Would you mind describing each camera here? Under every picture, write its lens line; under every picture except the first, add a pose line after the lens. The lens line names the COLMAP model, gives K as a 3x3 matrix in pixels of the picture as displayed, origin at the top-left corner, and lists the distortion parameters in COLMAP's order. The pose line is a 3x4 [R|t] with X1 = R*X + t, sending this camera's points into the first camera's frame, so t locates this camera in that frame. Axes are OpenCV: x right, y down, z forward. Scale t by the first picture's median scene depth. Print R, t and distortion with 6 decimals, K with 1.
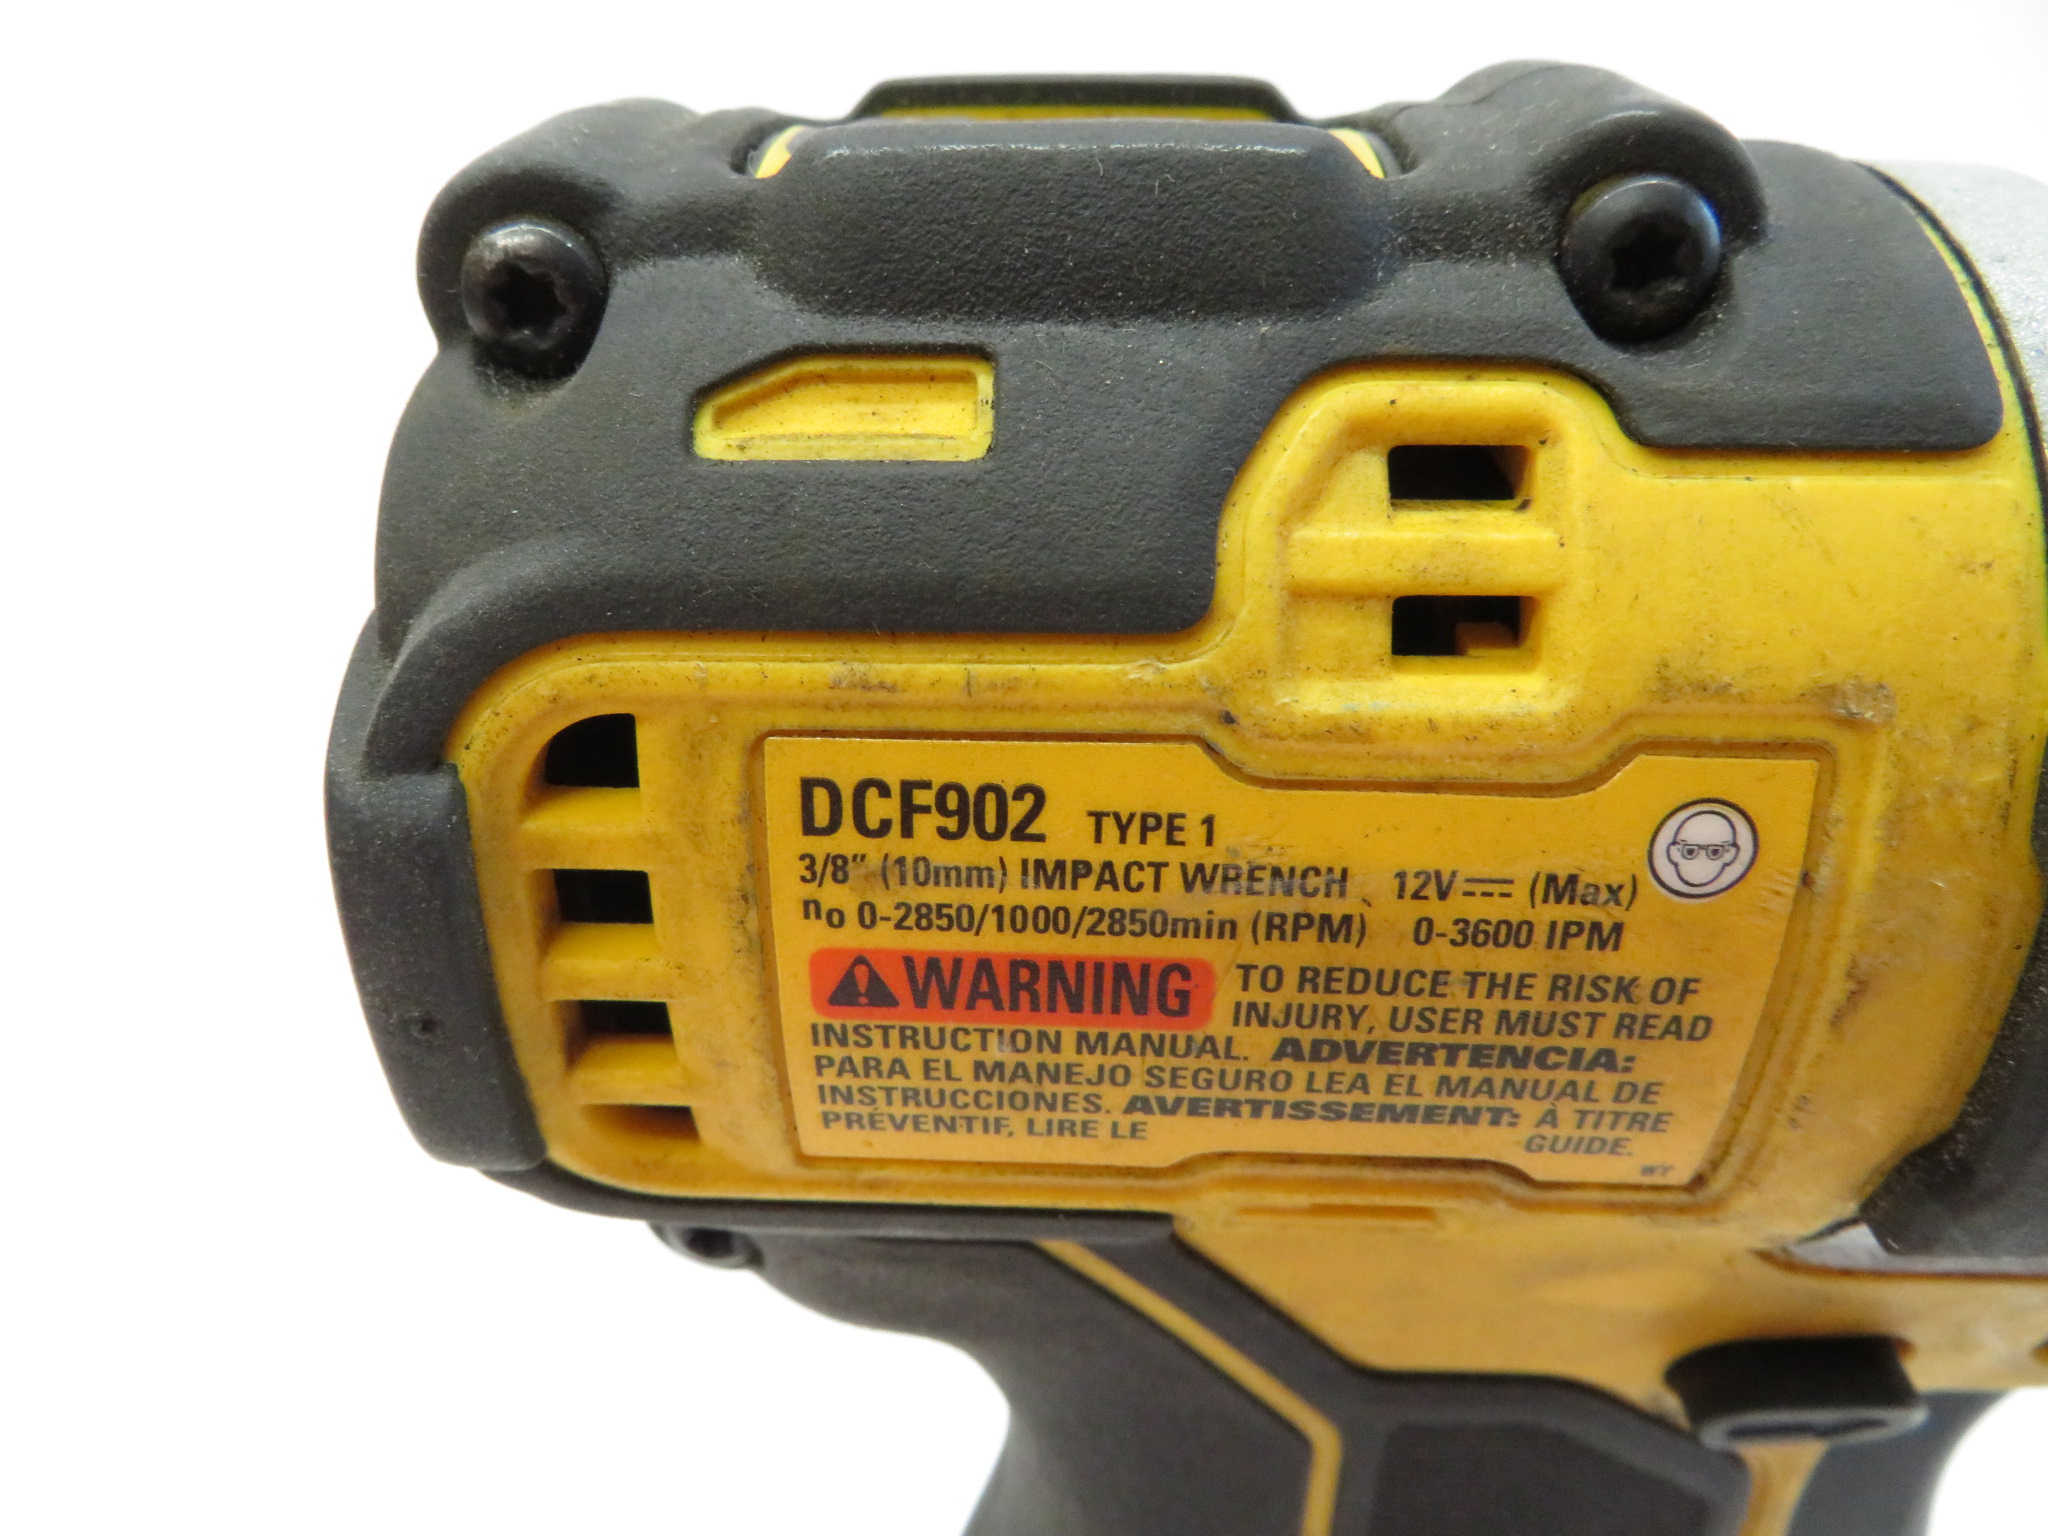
lens RADIAL K [[1630.1, 0, 1024.0], [0, 1630.1, 768.0], [0, 0, 1]] dist [0.003529, 0.001900]
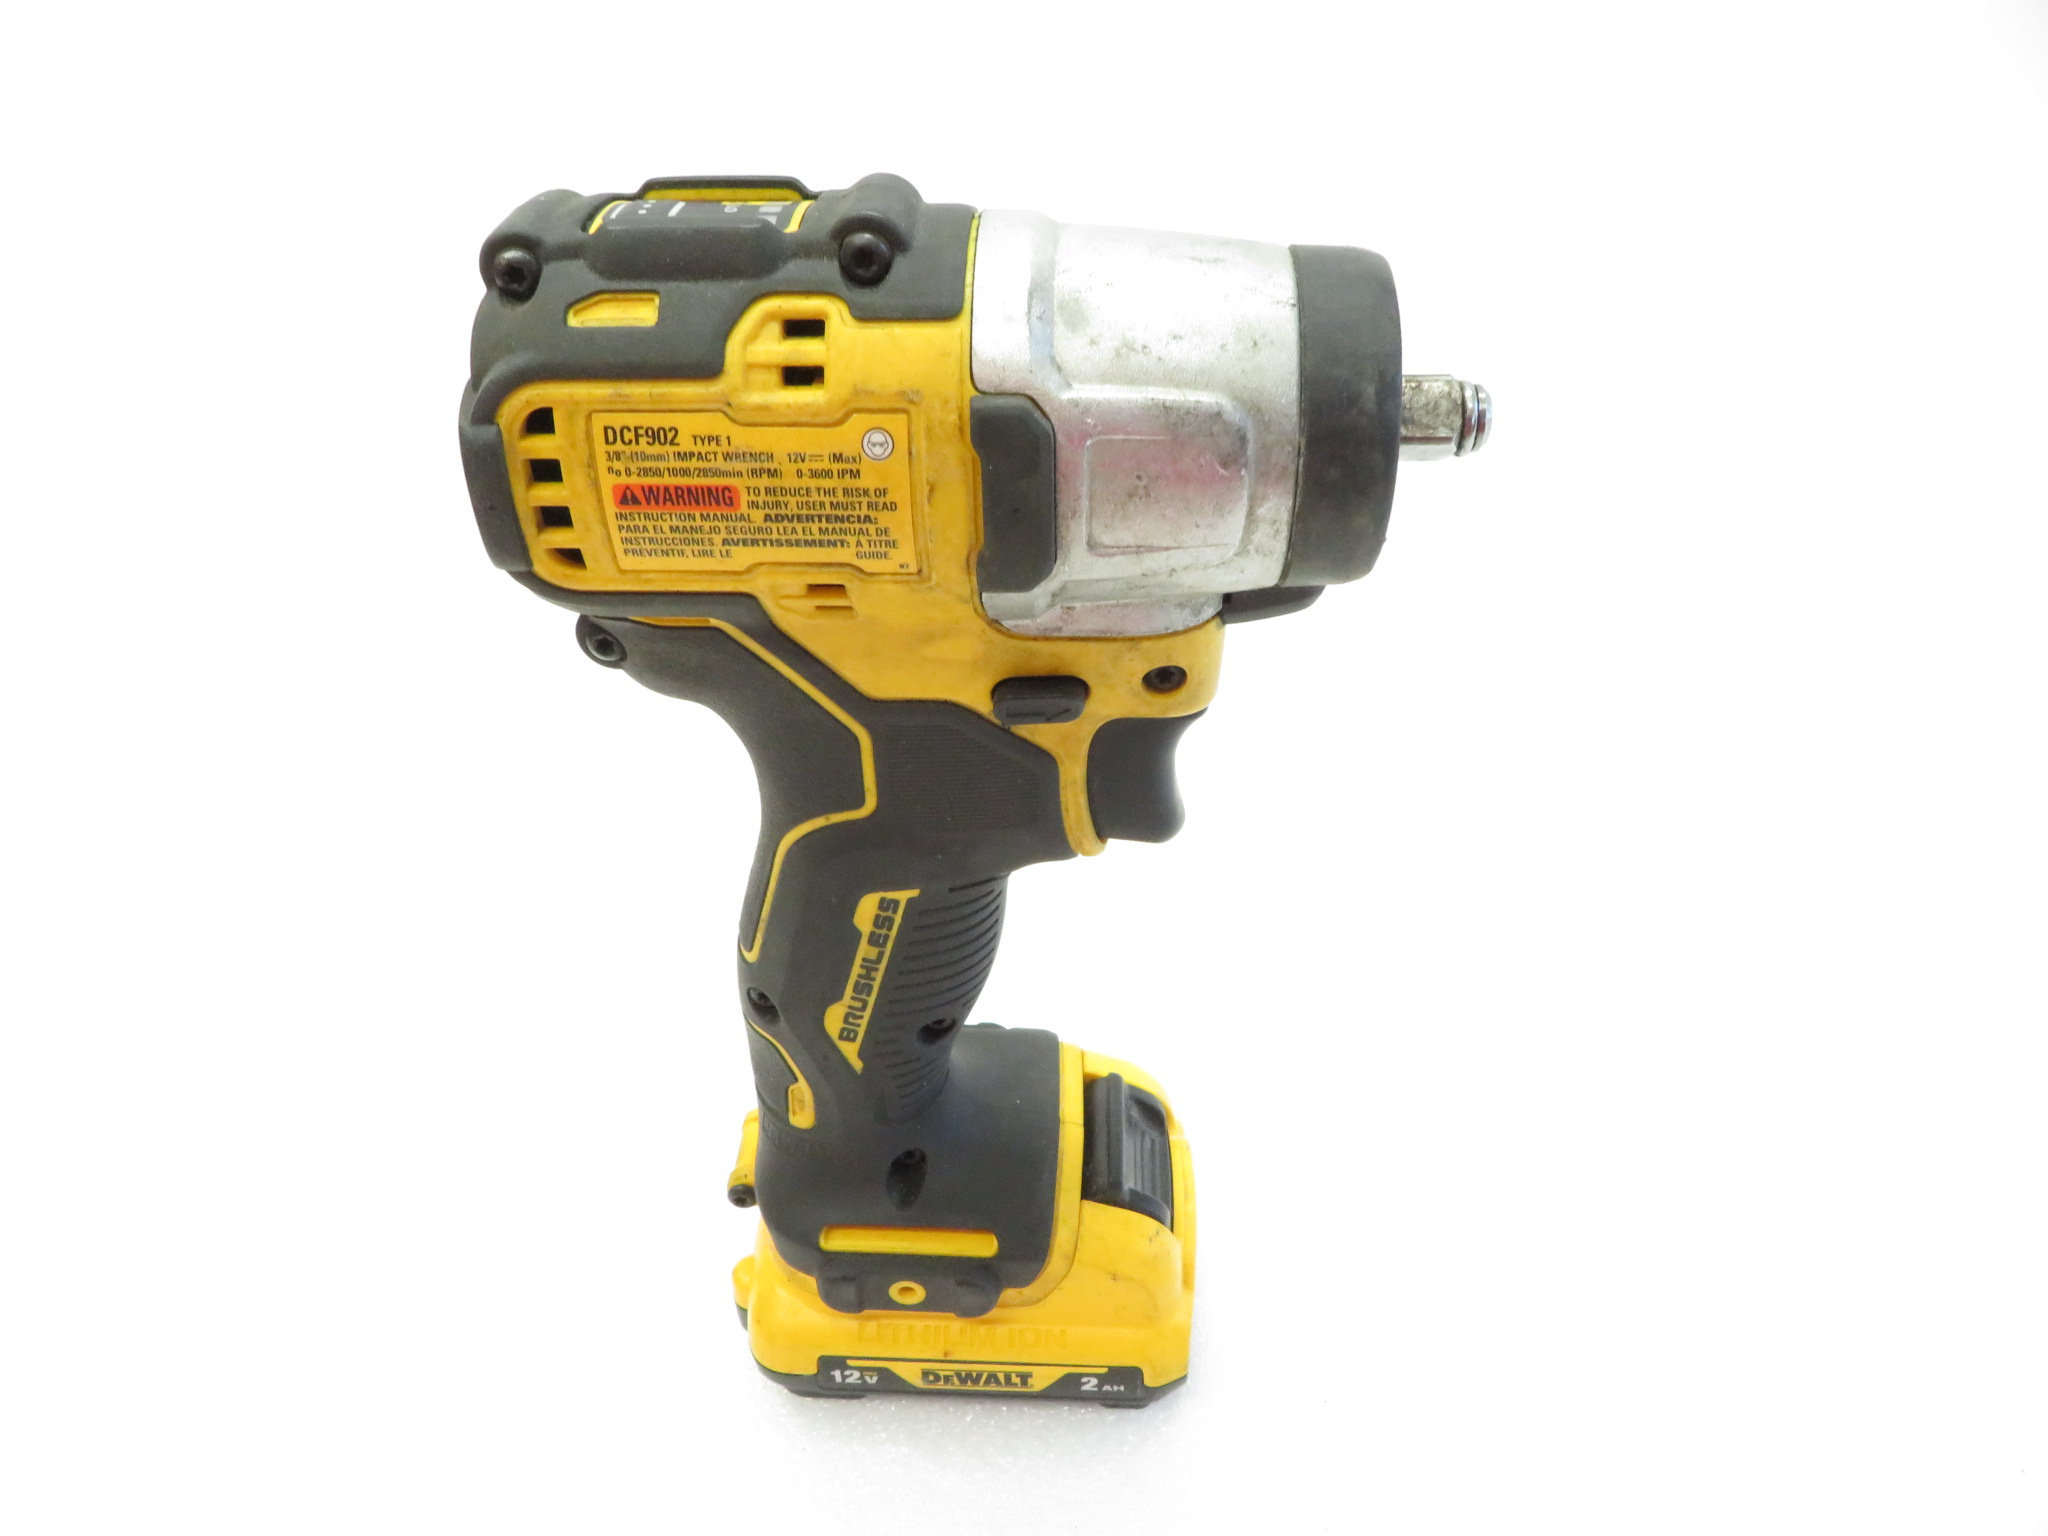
lens RADIAL K [[1630.1, 0, 1024.0], [0, 1630.1, 768.0], [0, 0, 1]] dist [0.003529, 0.001900]
pose [[0.999773, -0.009144, -0.019255, 0.739129], [0.010611, 0.996934, 0.077528, 0.431521], [0.018487, -0.077714, 0.996804, -2.223685]]
